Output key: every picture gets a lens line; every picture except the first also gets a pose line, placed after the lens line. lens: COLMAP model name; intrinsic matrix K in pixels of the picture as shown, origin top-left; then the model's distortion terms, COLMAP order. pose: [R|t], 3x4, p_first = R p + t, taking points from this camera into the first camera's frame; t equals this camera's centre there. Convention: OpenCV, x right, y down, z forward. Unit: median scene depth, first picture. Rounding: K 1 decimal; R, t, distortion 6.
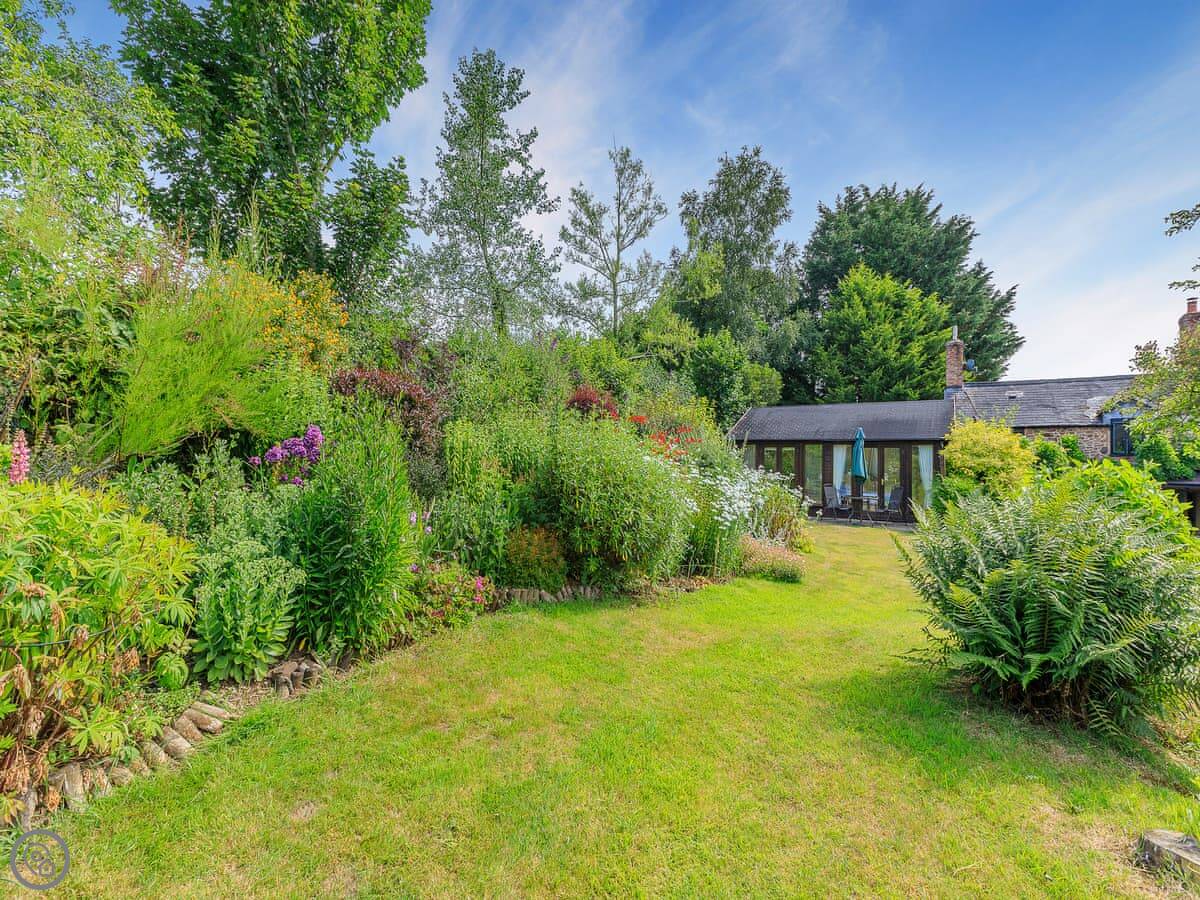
lens RADIAL K [[567.2, 0, 599.5], [0, 567.2, 464.3], [0, 0, 1]] dist [0.002390, 0.000009]
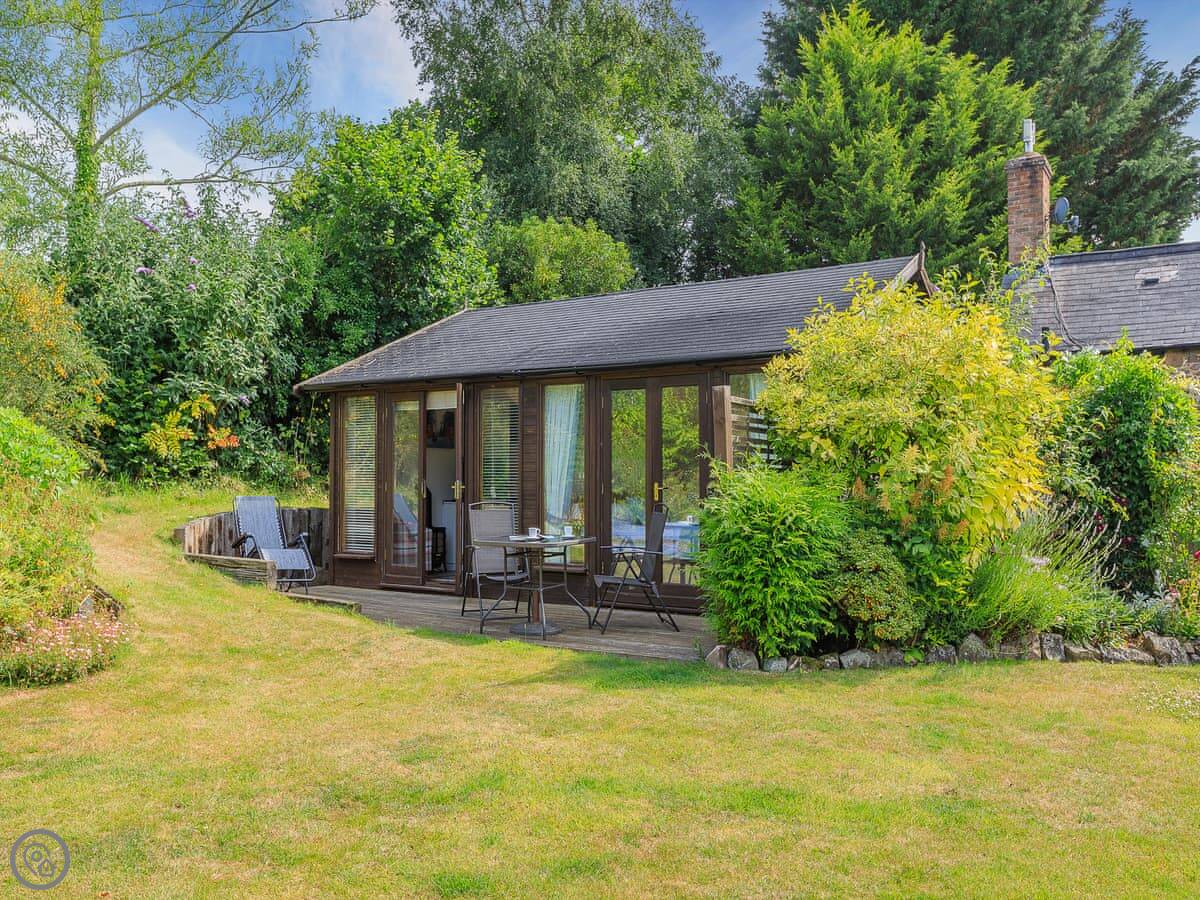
lens RADIAL K [[1017.0, 0, 628.9], [0, 1017.0, 446.2], [0, 0, 1]] dist [0.016186, -0.007916]
pose [[0.999403, -0.012042, 0.032387, 0.288840], [0.013444, 0.998966, -0.043434, 0.018359], [-0.031830, 0.043843, 0.998531, 0.262406]]
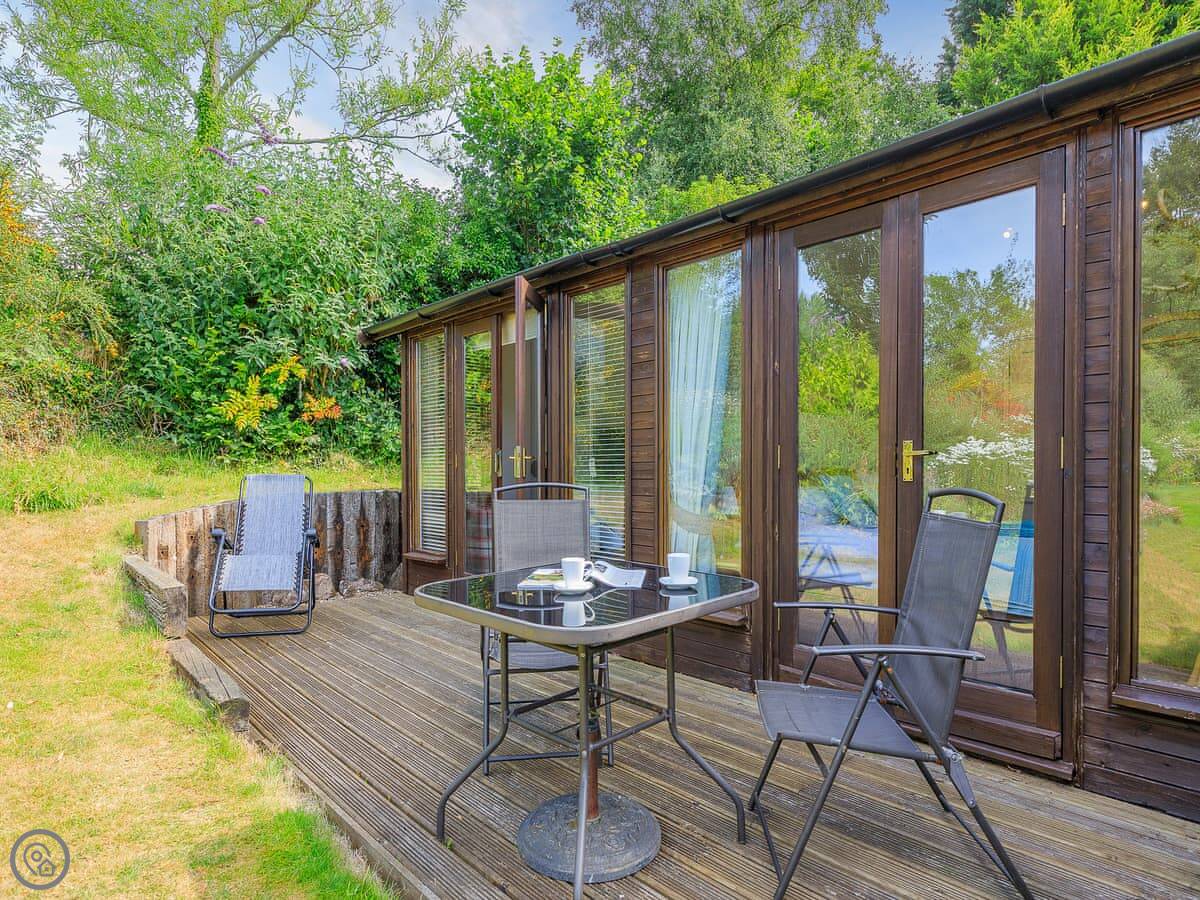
lens RADIAL K [[669.1, 0, 598.4], [0, 669.1, 495.5], [0, 0, 1]] dist [0.007117, 0.001482]
pose [[0.967853, -0.008317, -0.251378, 0.289961], [0.015538, 0.999521, 0.026754, 0.020767], [0.251036, -0.029800, 0.967519, 0.508667]]
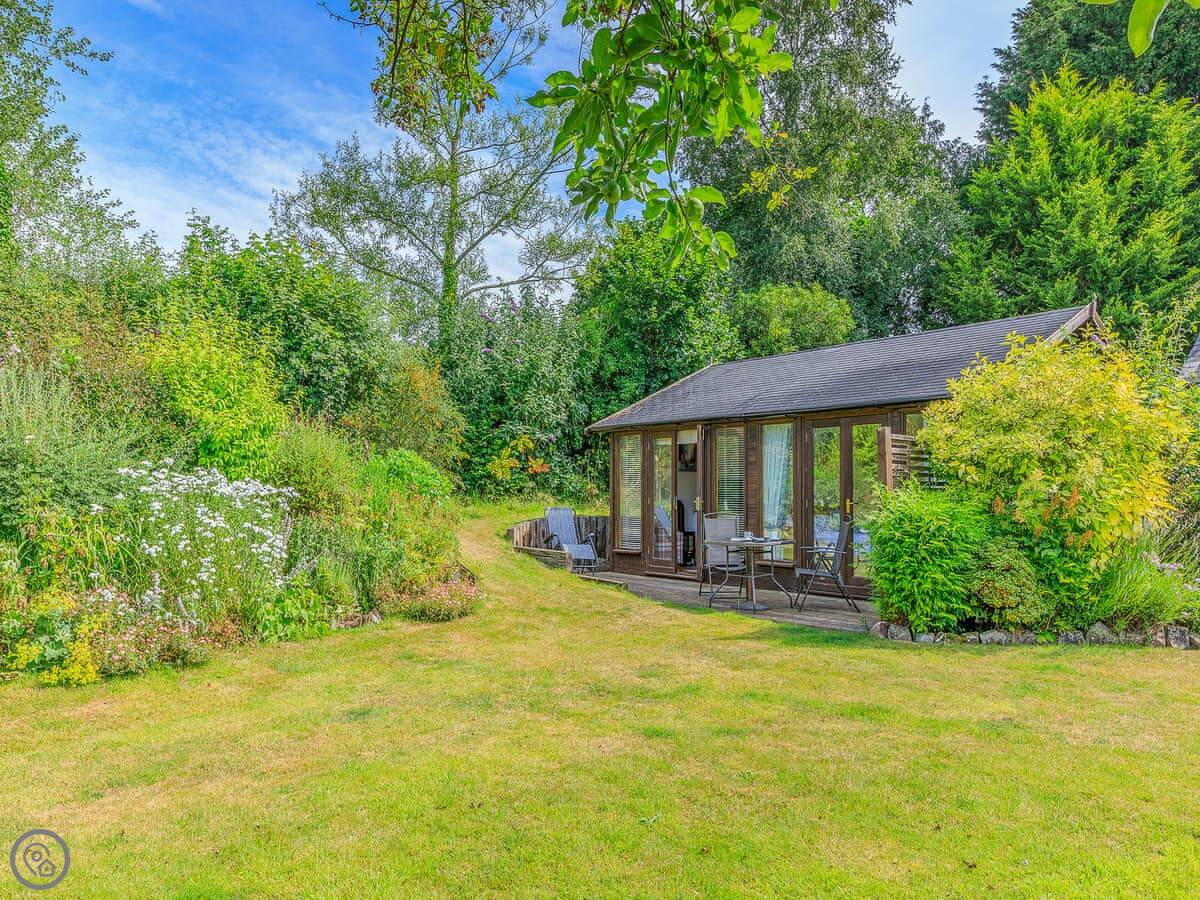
lens RADIAL K [[861.8, 0, 595.4], [0, 861.8, 478.1], [0, 0, 1]] dist [0.003655, -0.000727]
pose [[0.959250, -0.016795, -0.282060, 0.310287], [0.008132, 0.999459, -0.031856, 0.017839], [0.282443, 0.028264, 0.958868, 0.211705]]
